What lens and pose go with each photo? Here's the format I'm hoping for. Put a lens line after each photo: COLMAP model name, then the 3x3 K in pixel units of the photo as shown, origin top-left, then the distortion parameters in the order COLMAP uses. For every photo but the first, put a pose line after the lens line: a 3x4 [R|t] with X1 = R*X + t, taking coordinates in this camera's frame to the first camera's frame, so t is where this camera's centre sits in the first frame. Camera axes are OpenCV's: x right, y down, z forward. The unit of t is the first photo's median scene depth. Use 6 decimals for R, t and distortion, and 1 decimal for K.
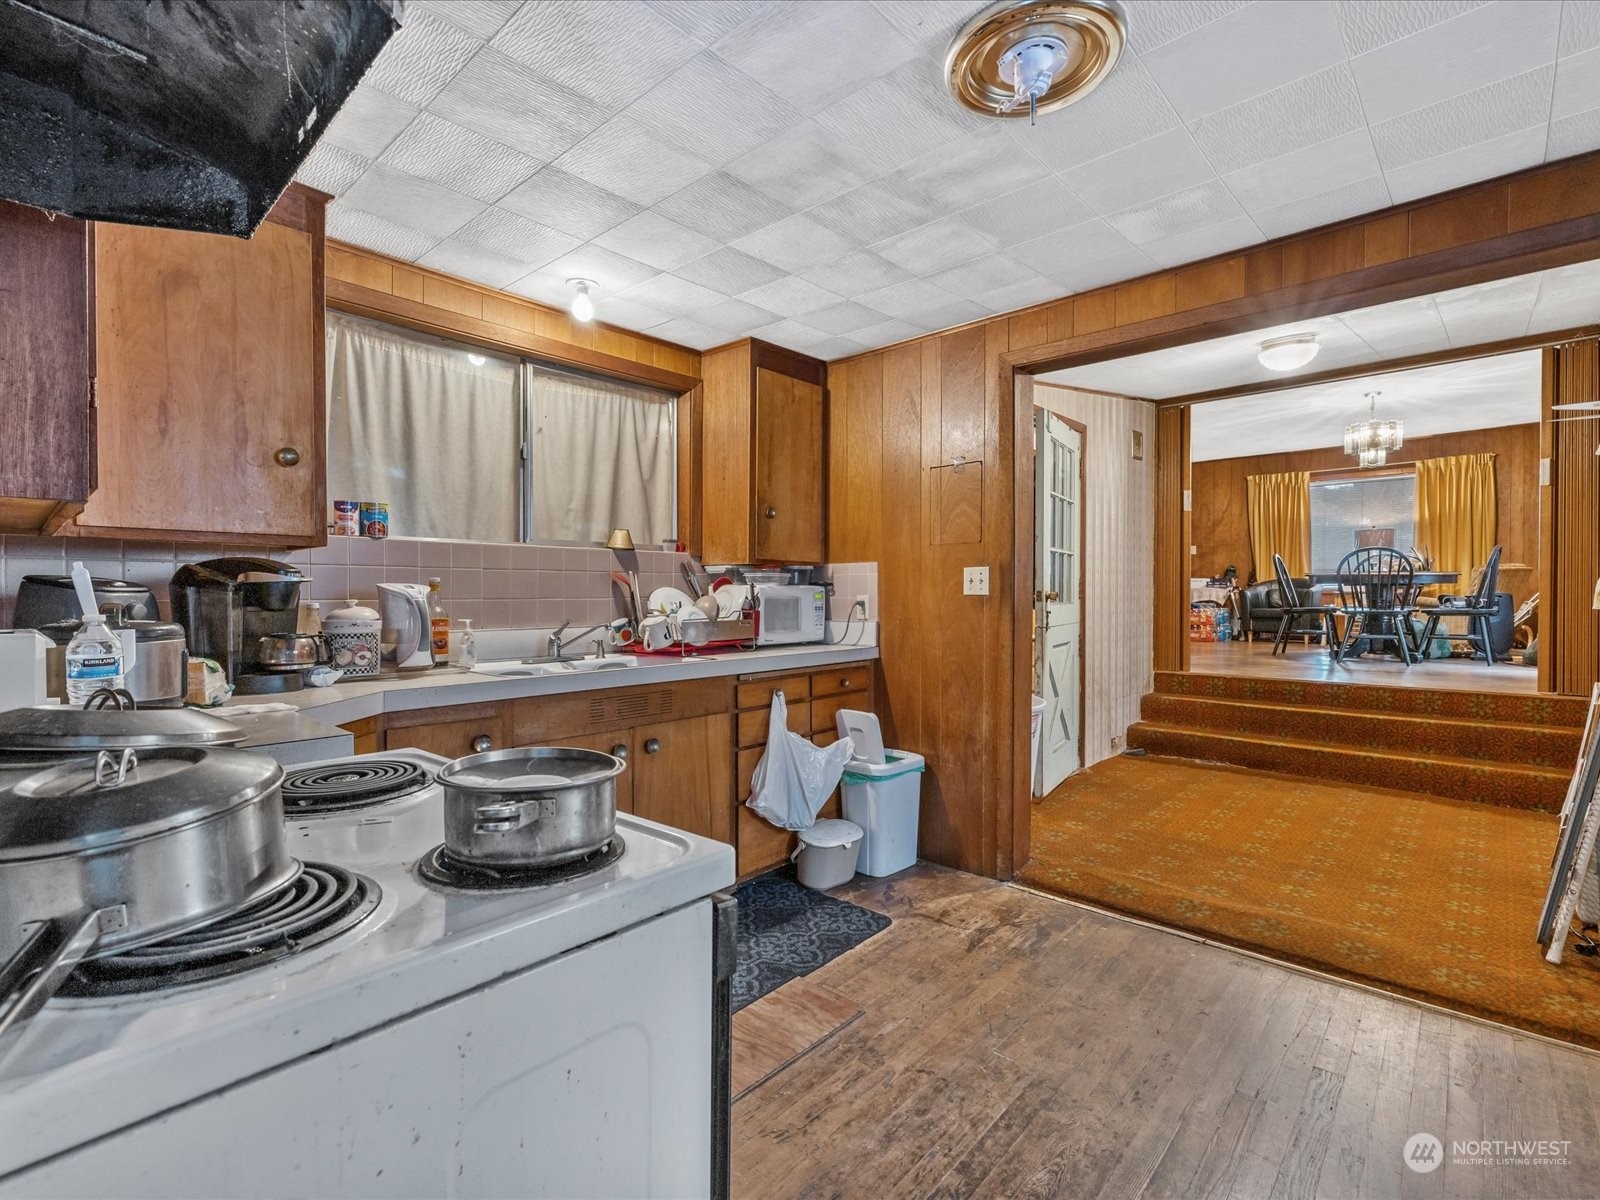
lens RADIAL K [[764.4, 0, 795.4], [0, 764.4, 603.7], [0, 0, 1]] dist [-0.002636, 0.002645]
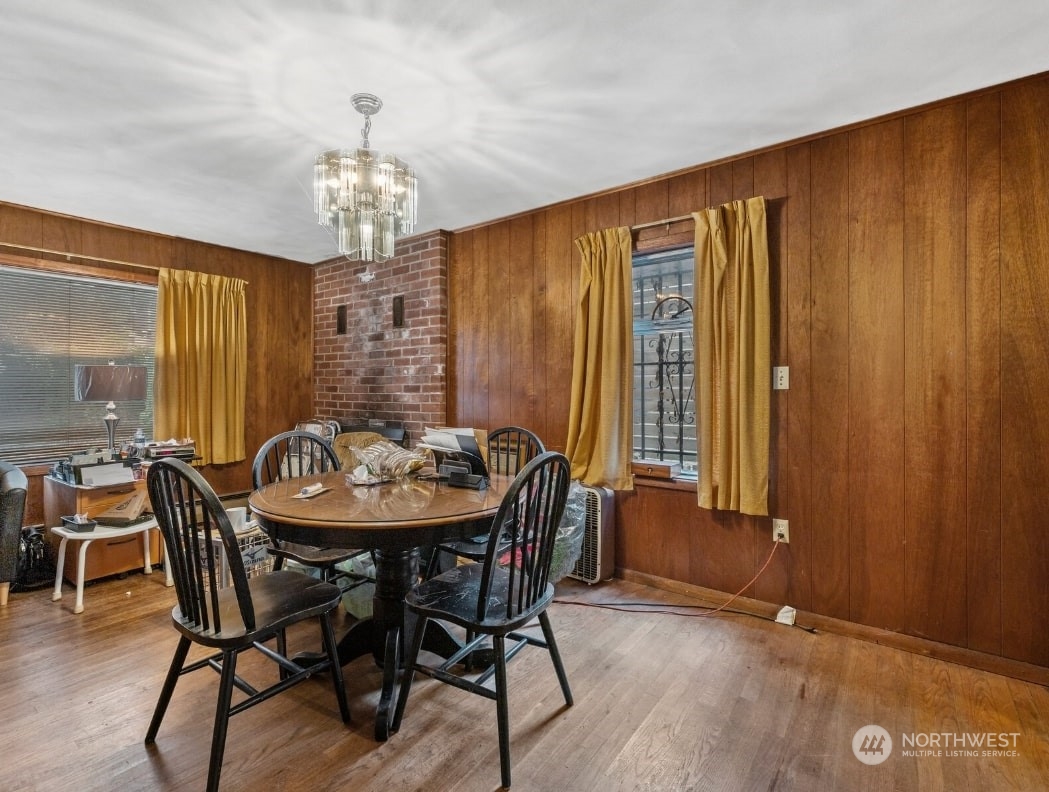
lens RADIAL K [[500.7, 0, 523.0], [0, 500.7, 392.5], [0, 0, 1]] dist [-0.000457, -0.000124]
pose [[-0.097614, -0.006499, 0.995203, 0.463028], [0.012038, 0.999898, 0.007710, -0.103014], [-0.995152, 0.012733, -0.097526, 0.985107]]
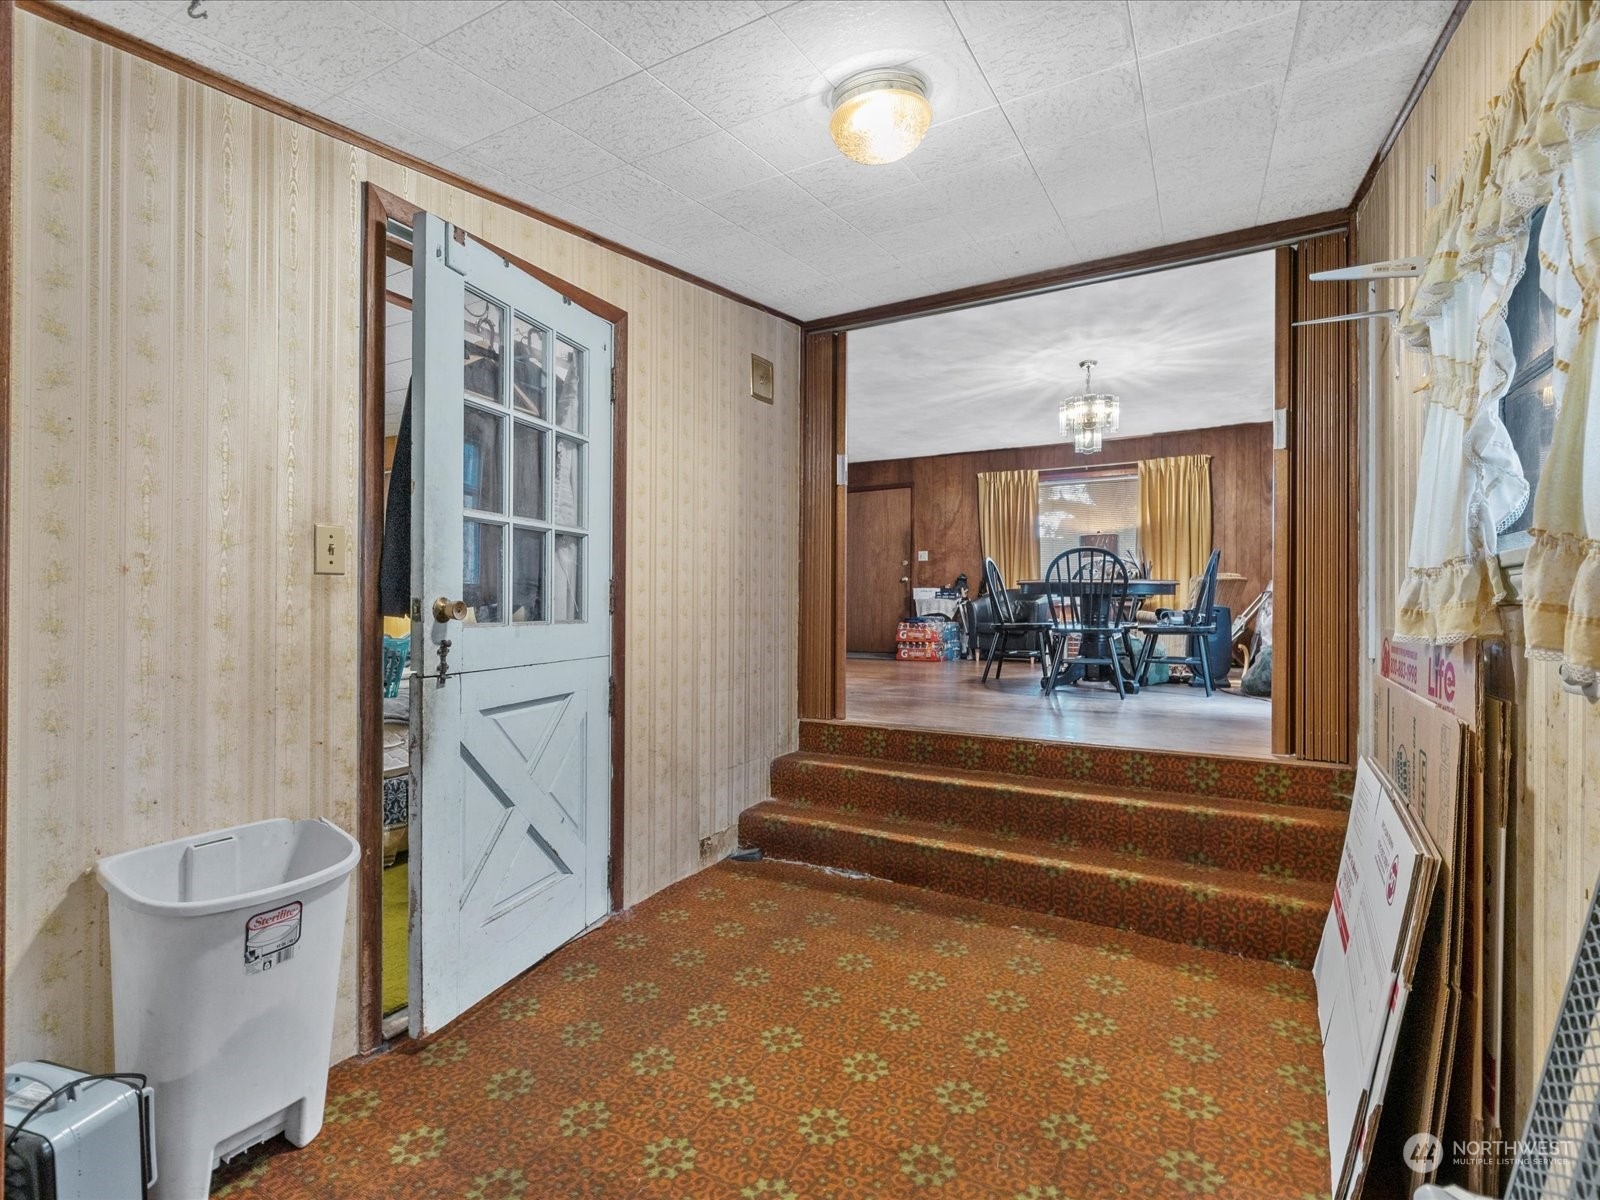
lens RADIAL K [[764.4, 0, 804.7], [0, 764.4, 607.6], [0, 0, 1]] dist [-0.002636, 0.002645]
pose [[0.966896, 0.004338, 0.255133, 0.266634], [-0.002287, 0.999963, -0.008335, -0.004866], [-0.255160, 0.007476, 0.966870, 0.301645]]
